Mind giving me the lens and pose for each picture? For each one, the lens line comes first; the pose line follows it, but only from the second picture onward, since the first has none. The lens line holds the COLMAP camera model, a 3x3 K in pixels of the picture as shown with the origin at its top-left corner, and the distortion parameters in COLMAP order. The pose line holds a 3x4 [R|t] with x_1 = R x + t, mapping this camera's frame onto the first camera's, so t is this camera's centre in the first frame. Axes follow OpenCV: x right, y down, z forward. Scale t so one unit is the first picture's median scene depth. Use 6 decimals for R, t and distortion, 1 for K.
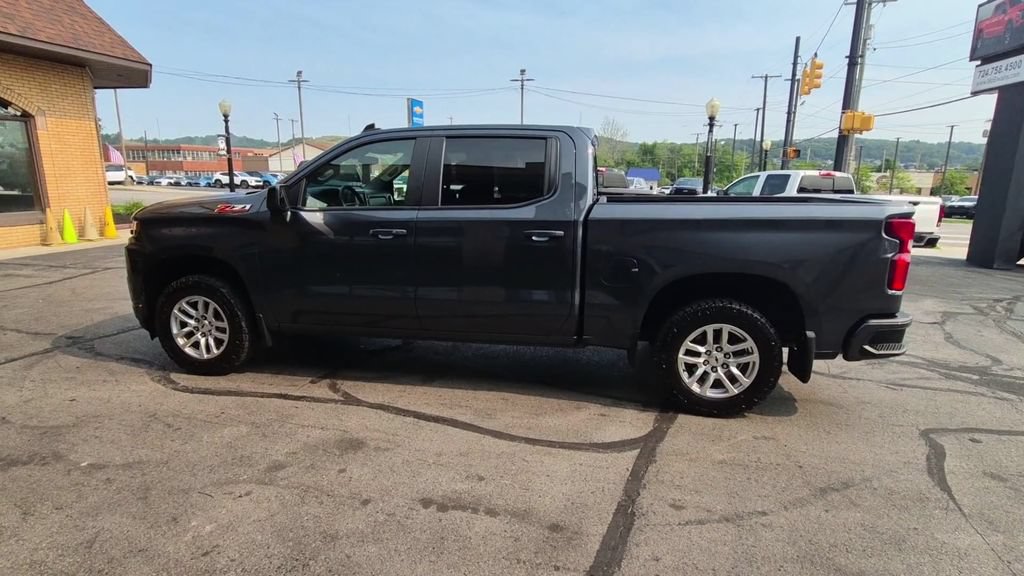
lens RADIAL K [[550.4, 0, 506.9], [0, 550.4, 297.6], [0, 0, 1]] dist [0.005129, -0.002046]
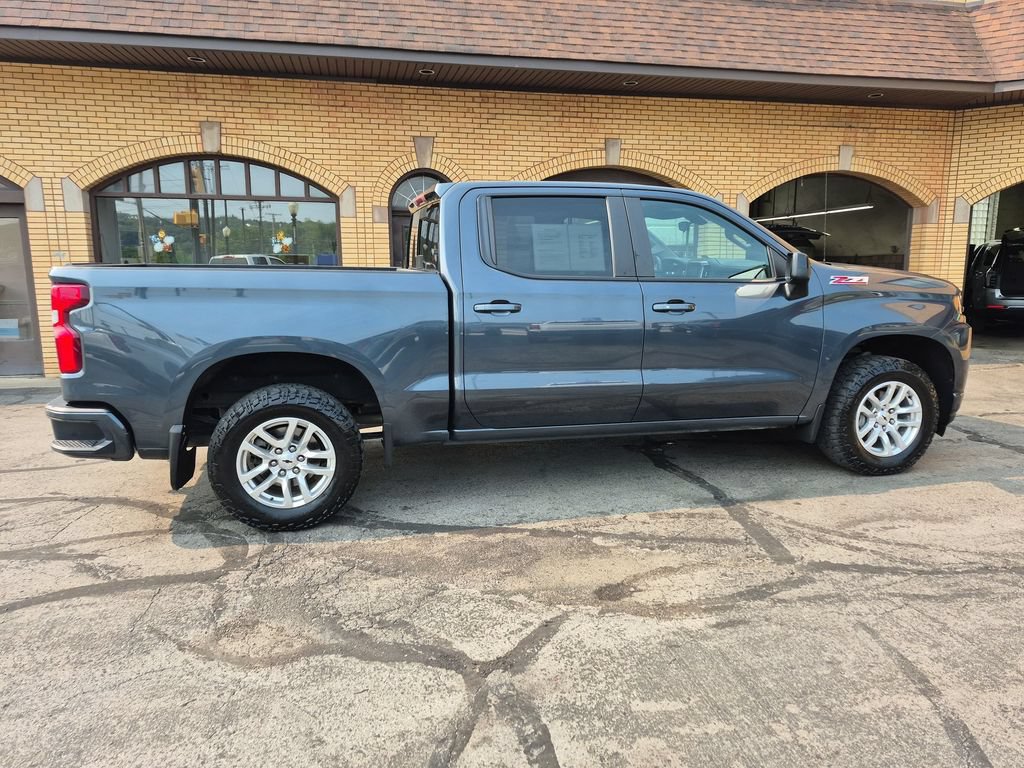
lens RADIAL K [[711.3, 0, 502.3], [0, 711.3, 377.5], [0, 0, 1]] dist [0.056675, -0.047579]
pose [[-0.913402, 0.059614, -0.402671, 0.541903], [-0.092410, 0.933022, 0.347750, -0.456481], [0.396431, 0.354846, -0.846715, 2.237980]]
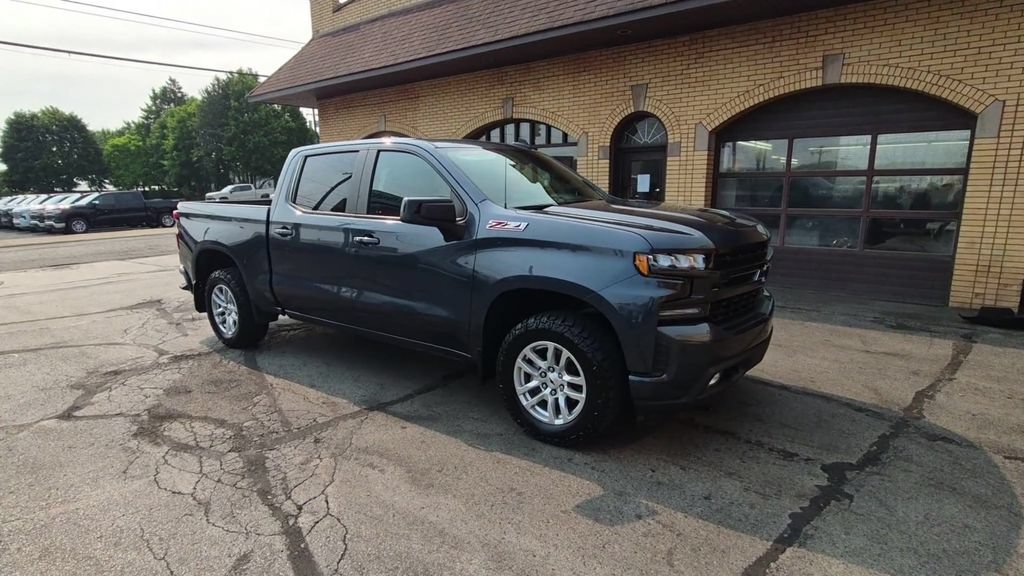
lens RADIAL K [[550.4, 0, 509.1], [0, 550.4, 299.9], [0, 0, 1]] dist [0.005129, -0.002046]
pose [[-0.895973, -0.087408, 0.435422, -0.781518], [0.100088, 0.915475, 0.389727, -0.473270], [-0.432683, 0.392766, -0.811493, 2.147676]]
